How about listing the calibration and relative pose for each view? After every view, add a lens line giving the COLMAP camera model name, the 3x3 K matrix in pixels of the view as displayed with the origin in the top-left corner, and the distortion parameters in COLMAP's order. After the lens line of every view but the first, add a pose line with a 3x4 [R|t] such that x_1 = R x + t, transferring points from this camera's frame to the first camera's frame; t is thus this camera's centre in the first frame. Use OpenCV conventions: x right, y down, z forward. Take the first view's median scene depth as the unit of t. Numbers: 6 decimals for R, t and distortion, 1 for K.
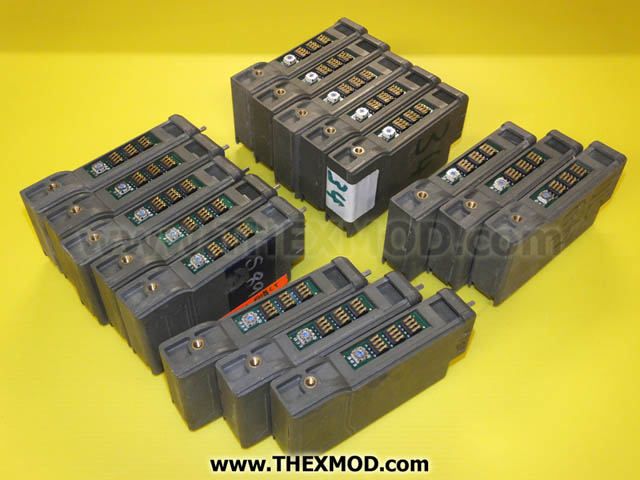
lens RADIAL K [[720.2, 0, 320.0], [0, 720.2, 240.0], [0, 0, 1]] dist [0.000059, -0.013470]
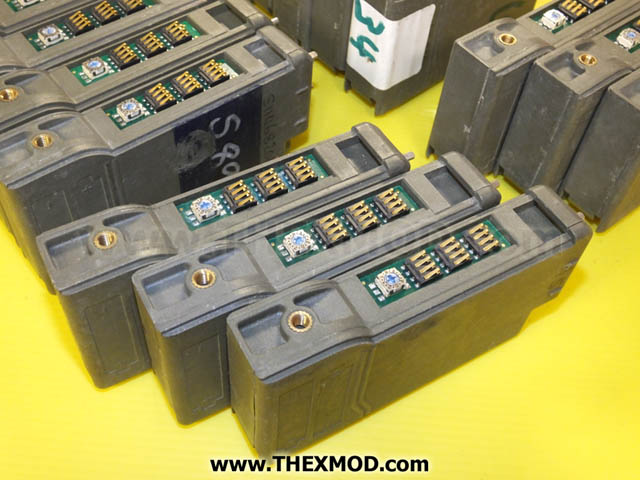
lens RADIAL K [[720.2, 0, 320.0], [0, 720.2, 240.0], [0, 0, 1]] dist [0.000059, -0.013470]
pose [[0.996820, 0.079553, -0.004646, -0.000407], [-0.079154, 0.995187, 0.057778, 0.085277], [0.009220, -0.057226, 0.998319, 0.377326]]
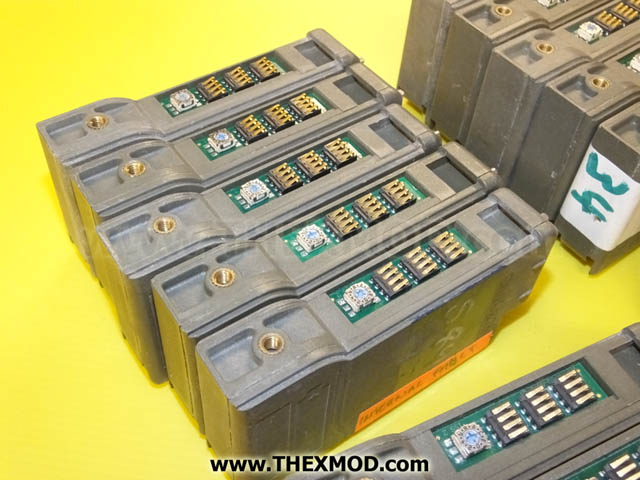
lens RADIAL K [[720.2, 0, 320.0], [0, 720.2, 240.0], [0, 0, 1]] dist [0.000059, -0.013470]
pose [[0.991117, 0.121790, -0.053428, -0.166187], [-0.121822, 0.992548, 0.002675, -0.007722], [0.053355, 0.003858, 0.998568, 0.470636]]
